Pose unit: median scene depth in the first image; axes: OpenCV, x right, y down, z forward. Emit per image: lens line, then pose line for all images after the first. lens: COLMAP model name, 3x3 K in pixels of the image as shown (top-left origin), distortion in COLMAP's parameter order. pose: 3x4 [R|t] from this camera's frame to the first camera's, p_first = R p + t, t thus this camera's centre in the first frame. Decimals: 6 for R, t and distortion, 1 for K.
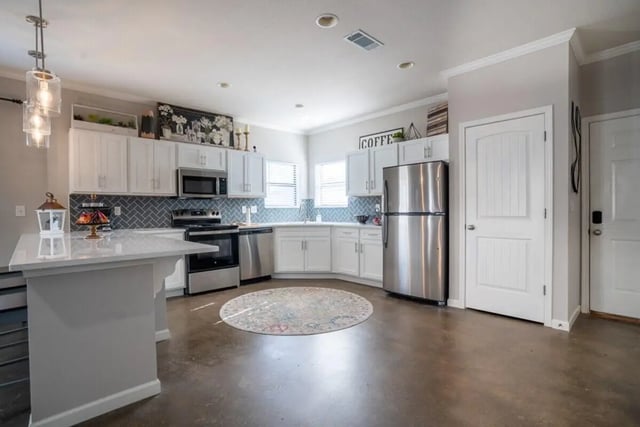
lens RADIAL K [[302.5, 0, 304.1], [0, 302.5, 212.0], [0, 0, 1]] dist [-0.054706, 0.022610]
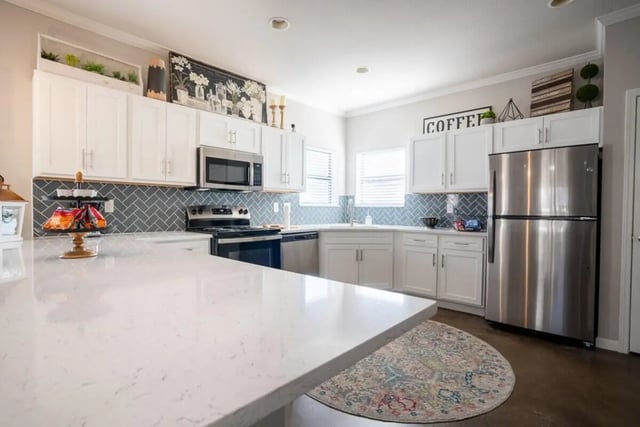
lens RADIAL K [[302.5, 0, 304.1], [0, 302.5, 212.0], [0, 0, 1]] dist [-0.054706, 0.022610]
pose [[0.997479, 0.017202, 0.068847, -0.216930], [-0.017430, 0.999844, 0.002719, 0.000517], [-0.068789, -0.003912, 0.997624, 0.279479]]
